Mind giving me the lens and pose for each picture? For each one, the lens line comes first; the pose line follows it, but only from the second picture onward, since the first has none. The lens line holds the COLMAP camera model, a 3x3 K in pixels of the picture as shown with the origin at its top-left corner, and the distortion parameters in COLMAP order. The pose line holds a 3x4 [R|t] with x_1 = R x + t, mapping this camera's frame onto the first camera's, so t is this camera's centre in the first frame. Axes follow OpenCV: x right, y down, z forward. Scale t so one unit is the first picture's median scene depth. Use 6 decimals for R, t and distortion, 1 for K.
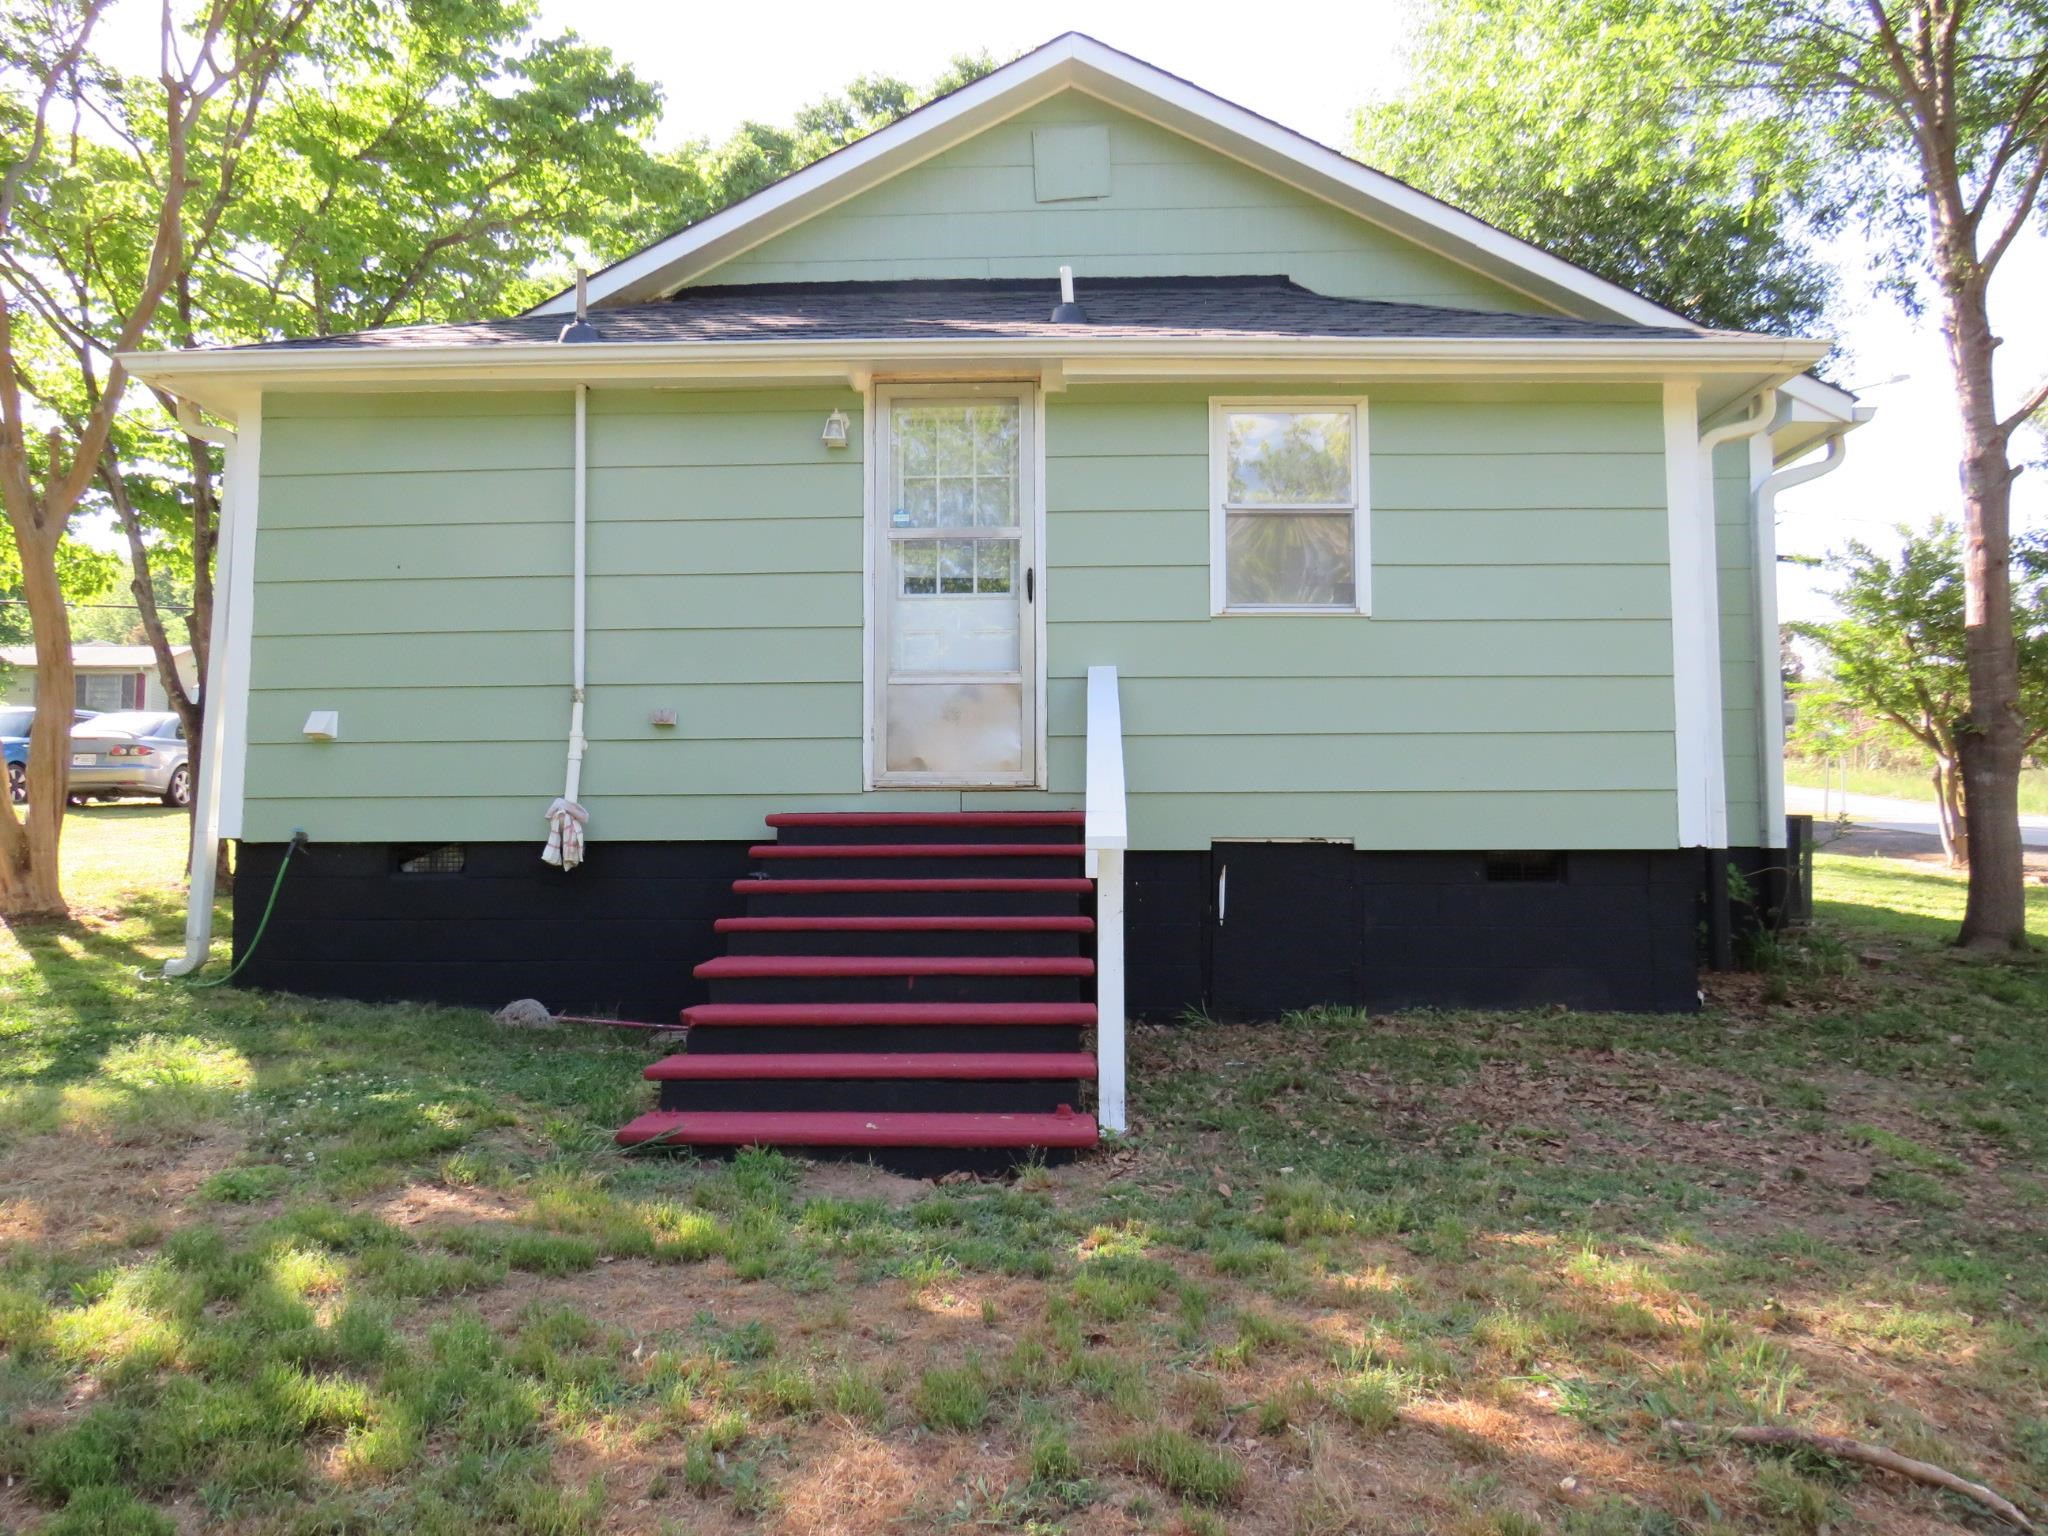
lens RADIAL K [[1453.1, 0, 1021.9], [0, 1453.1, 771.1], [0, 0, 1]] dist [-0.023274, 0.002401]
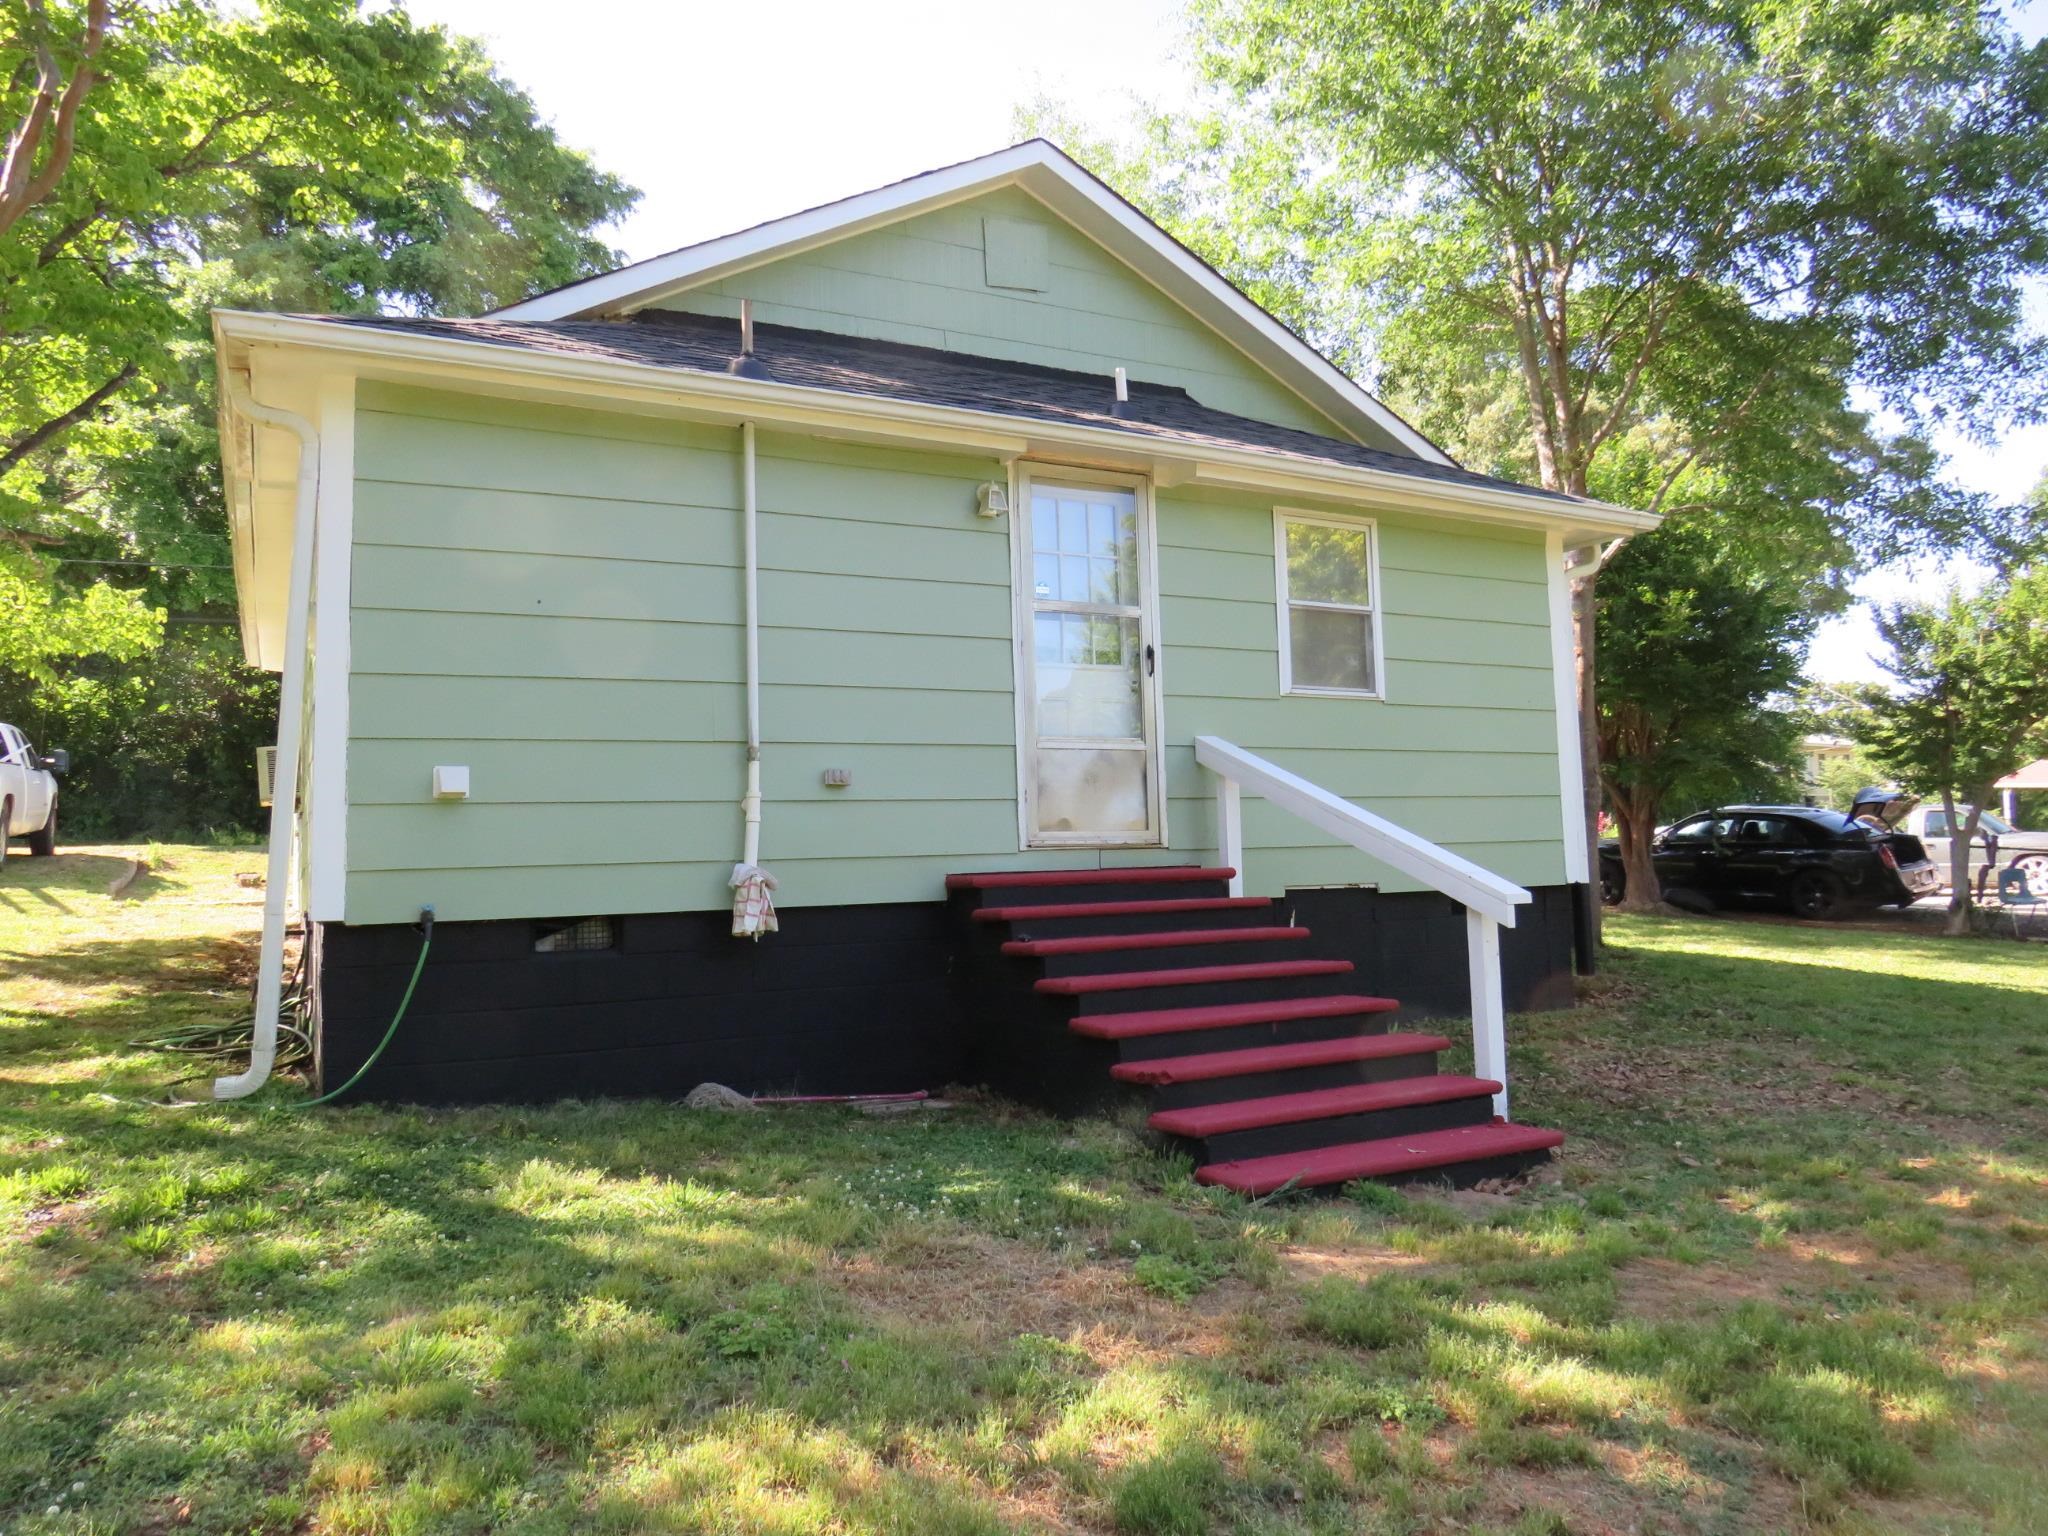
lens RADIAL K [[1453.1, 0, 1019.7], [0, 1453.1, 768.2], [0, 0, 1]] dist [-0.023274, 0.002401]
pose [[0.863424, 0.013069, 0.504309, -0.630612], [-0.002247, 0.999754, -0.022062, -0.022175], [-0.504473, 0.017915, 0.863242, 0.102577]]
